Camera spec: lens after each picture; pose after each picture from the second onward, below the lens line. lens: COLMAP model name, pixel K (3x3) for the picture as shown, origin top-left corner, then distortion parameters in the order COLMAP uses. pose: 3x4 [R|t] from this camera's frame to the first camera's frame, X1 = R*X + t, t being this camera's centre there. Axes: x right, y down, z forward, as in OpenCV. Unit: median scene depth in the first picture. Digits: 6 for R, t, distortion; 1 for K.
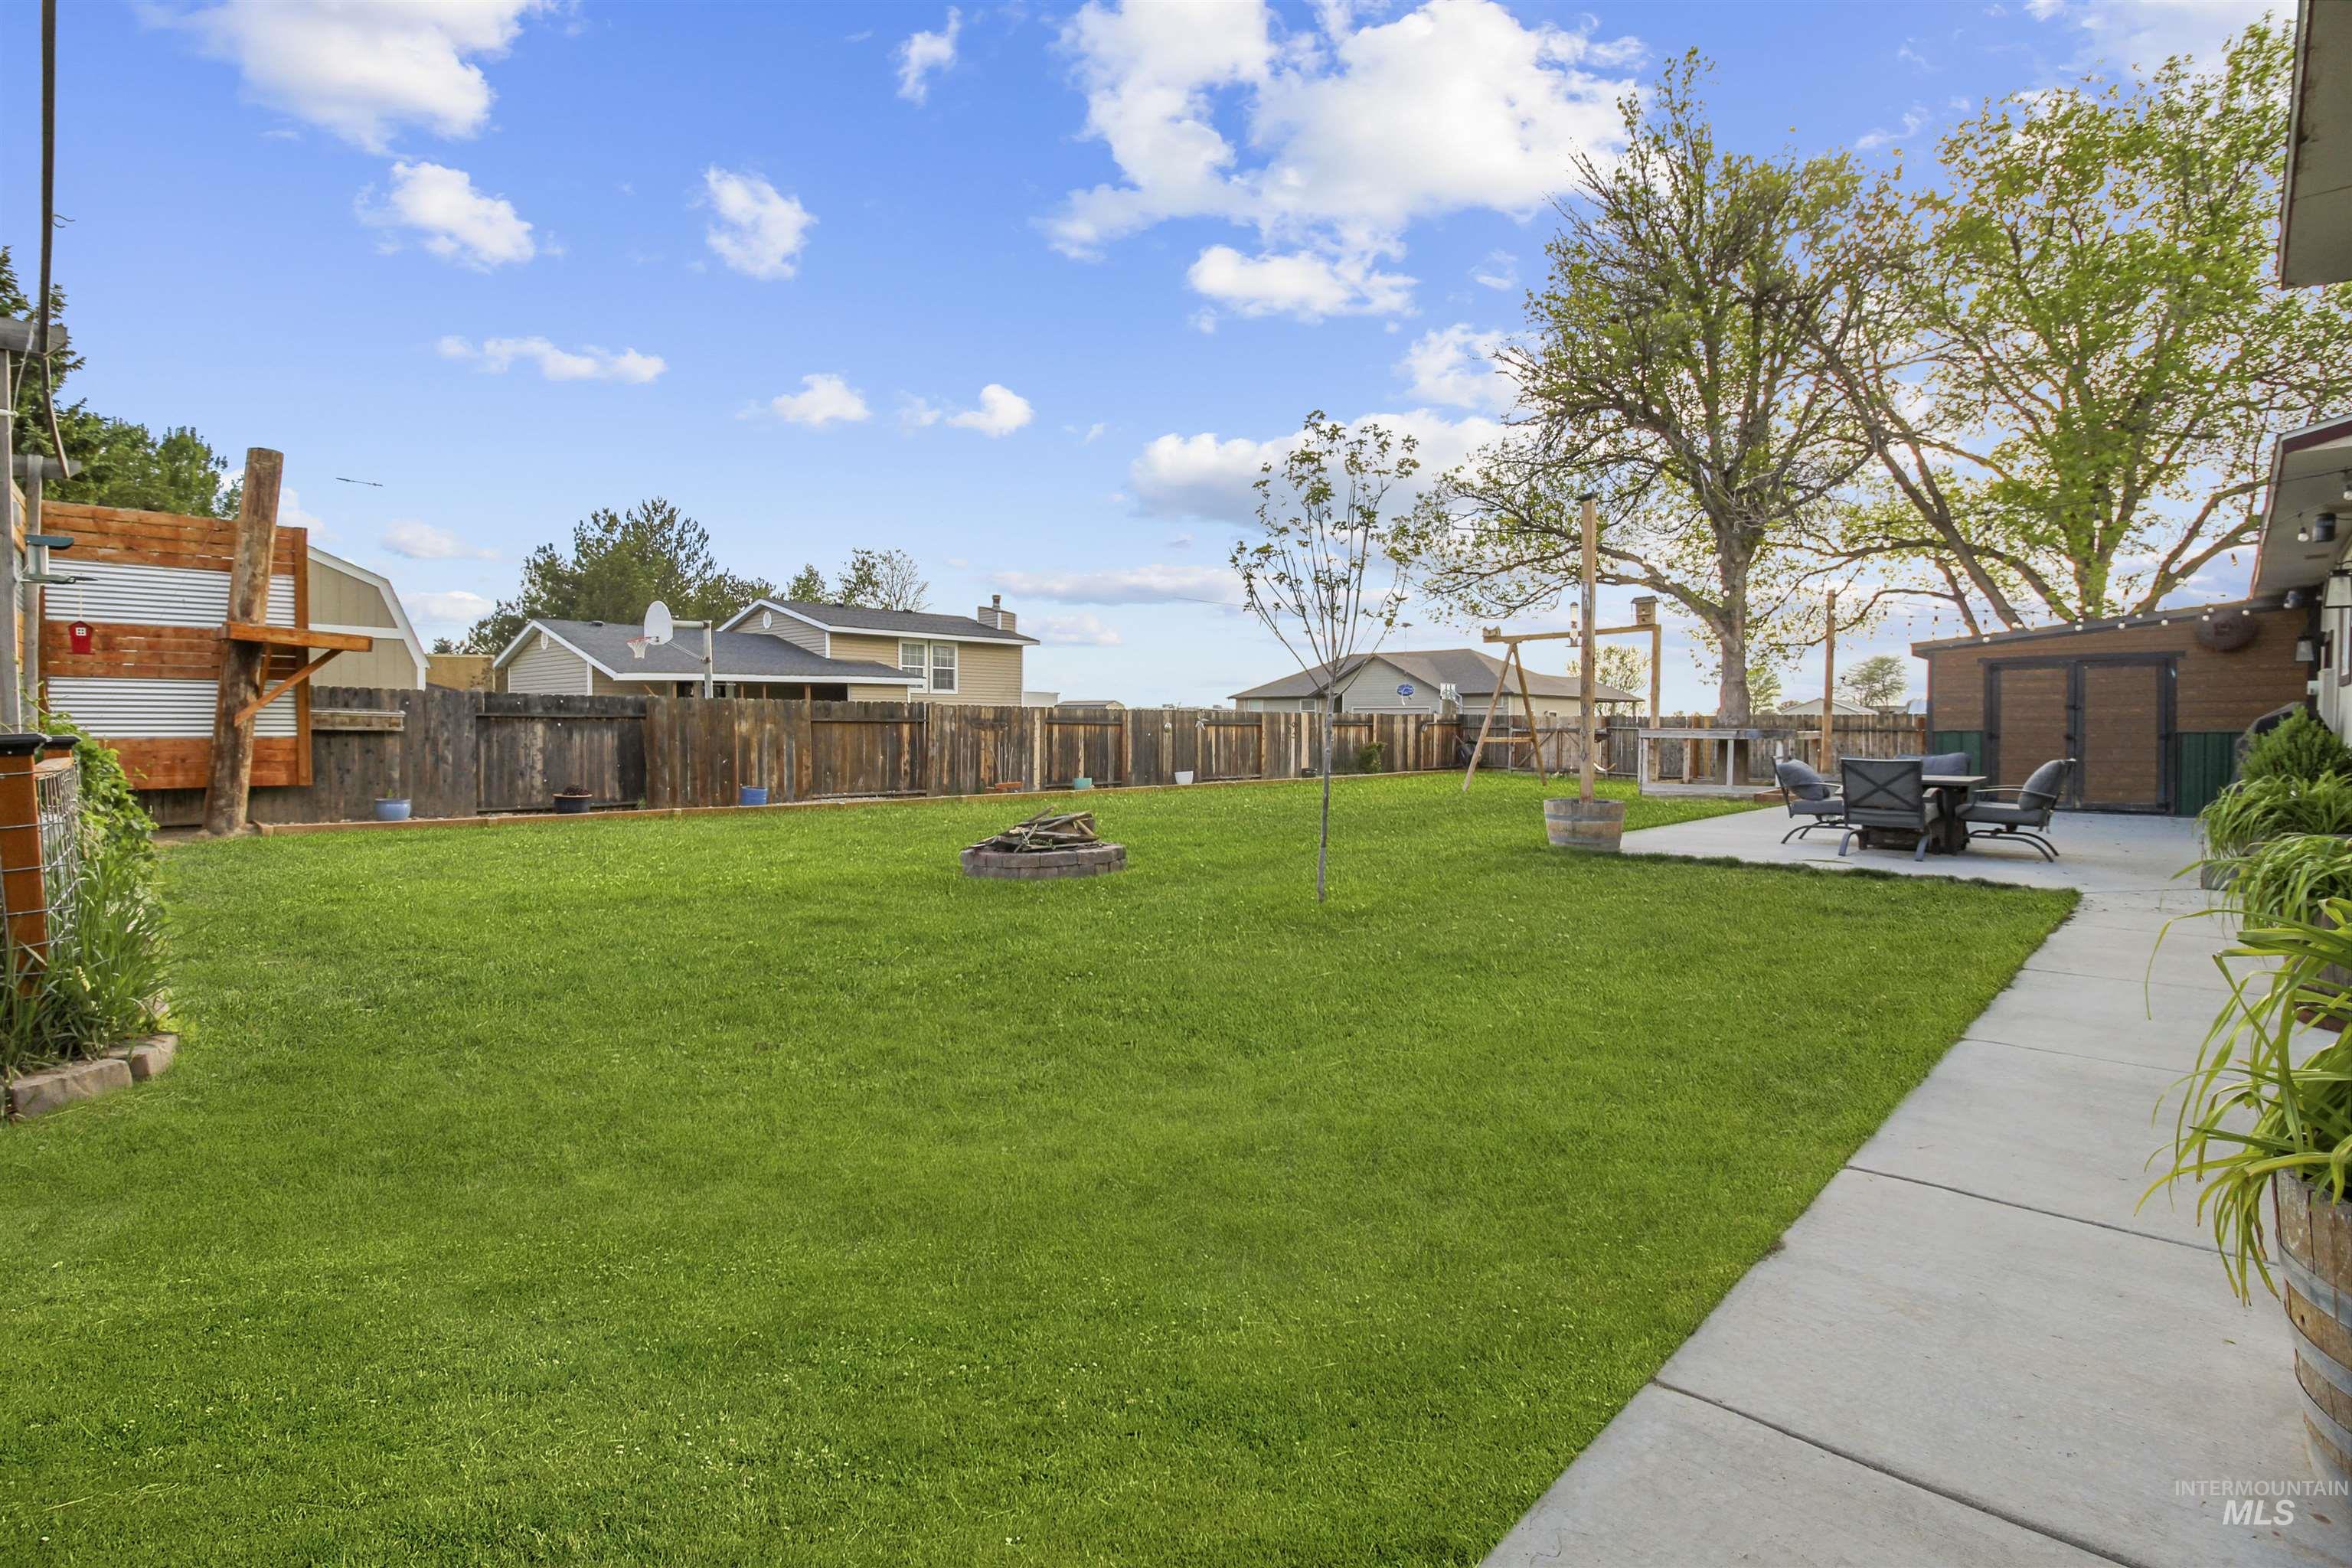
lens RADIAL K [[1107.0, 0, 1175.2], [0, 1107.0, 707.3], [0, 0, 1]] dist [0.002893, -0.015093]
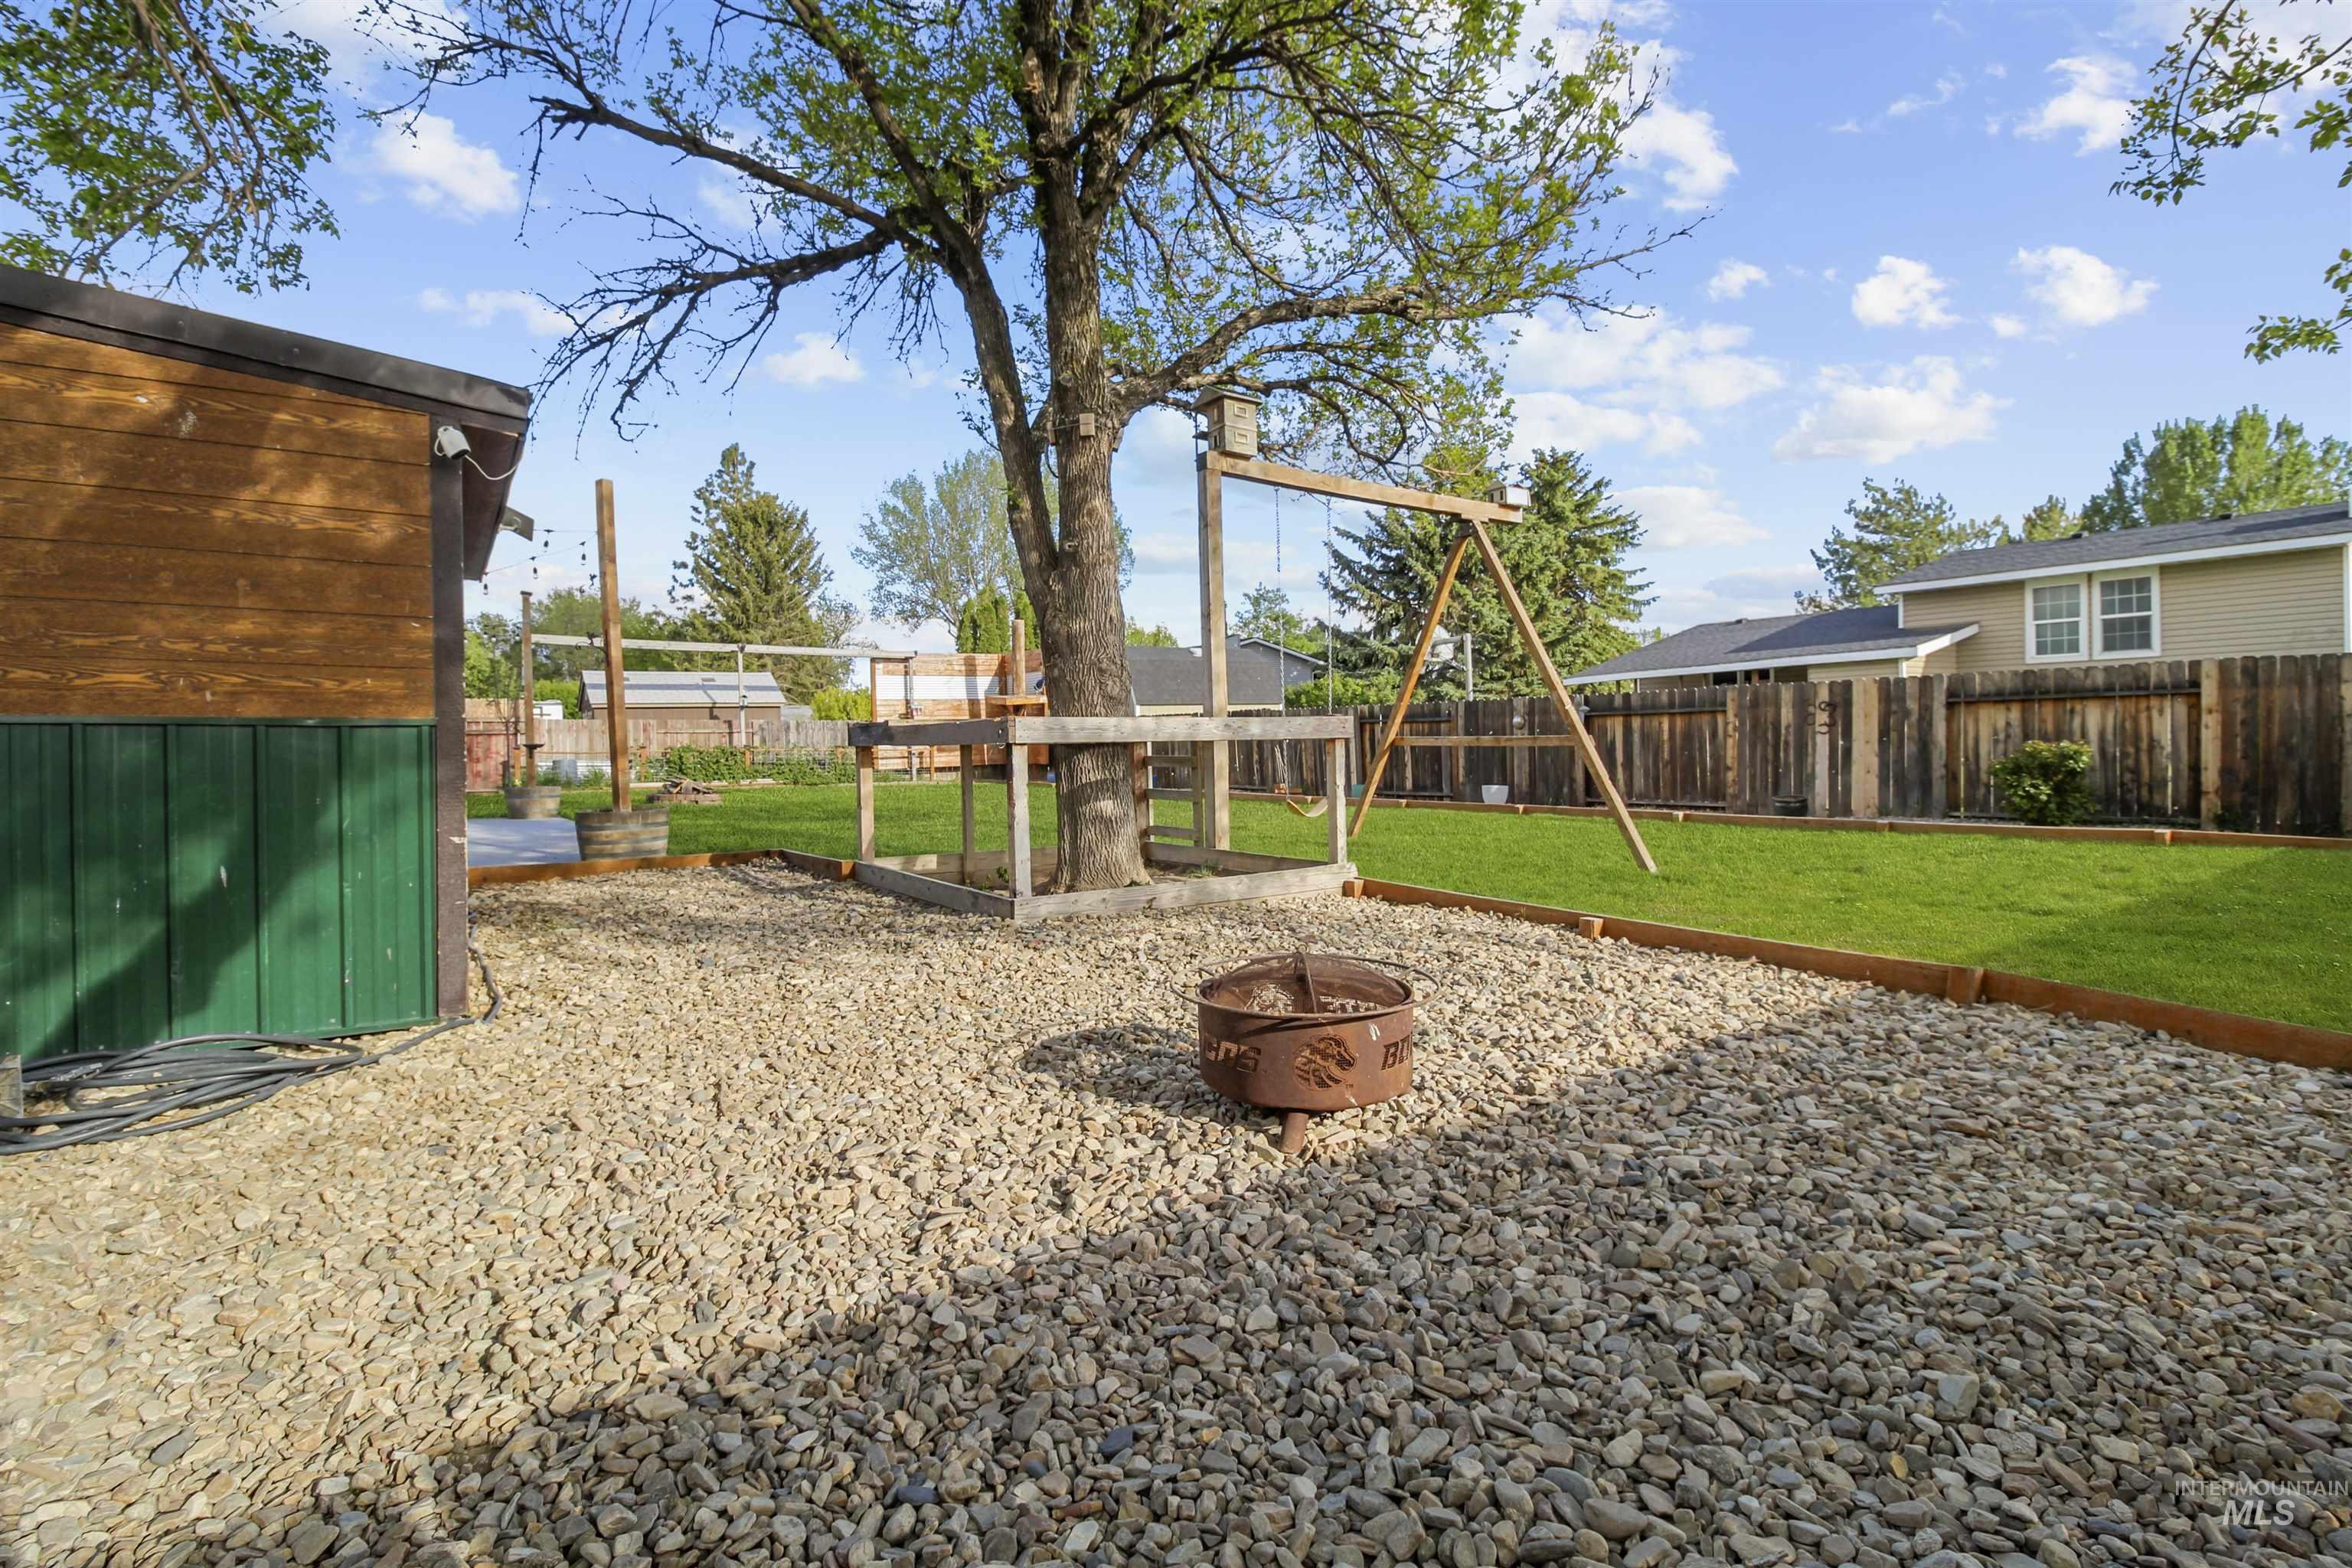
lens RADIAL K [[1107.0, 0, 1175.2], [0, 1107.0, 707.3], [0, 0, 1]] dist [0.002893, -0.015093]
pose [[-0.206241, -0.027406, -0.978117, 0.585535], [0.033077, 0.998841, -0.034961, 0.021891], [0.977942, -0.039564, -0.205095, 0.764424]]
